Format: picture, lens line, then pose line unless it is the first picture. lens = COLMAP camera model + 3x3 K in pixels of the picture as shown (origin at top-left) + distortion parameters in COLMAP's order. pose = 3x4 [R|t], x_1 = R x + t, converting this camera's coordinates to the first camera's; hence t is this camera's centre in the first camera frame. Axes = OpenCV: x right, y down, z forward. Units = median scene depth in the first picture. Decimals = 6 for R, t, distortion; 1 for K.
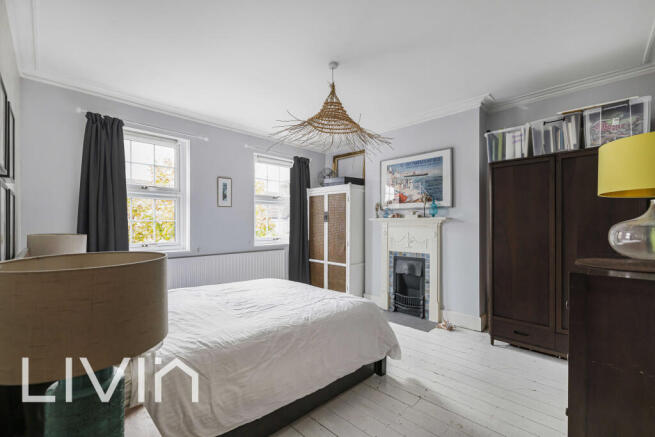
lens RADIAL K [[276.3, 0, 329.2], [0, 276.3, 224.9], [0, 0, 1]] dist [0.002797, 0.000270]
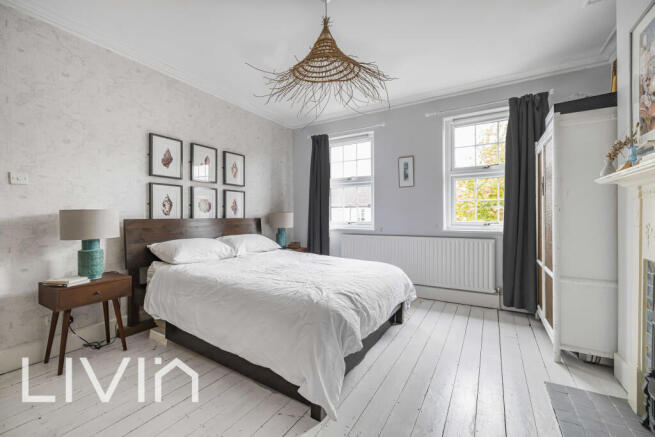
lens RADIAL K [[276.3, 0, 330.1], [0, 276.3, 217.4], [0, 0, 1]] dist [0.002797, 0.000270]
pose [[0.246367, 0.005453, -0.969161, 0.486401], [0.002192, 0.999978, 0.006184, 0.033043], [0.969174, -0.003648, 0.246350, 0.500648]]
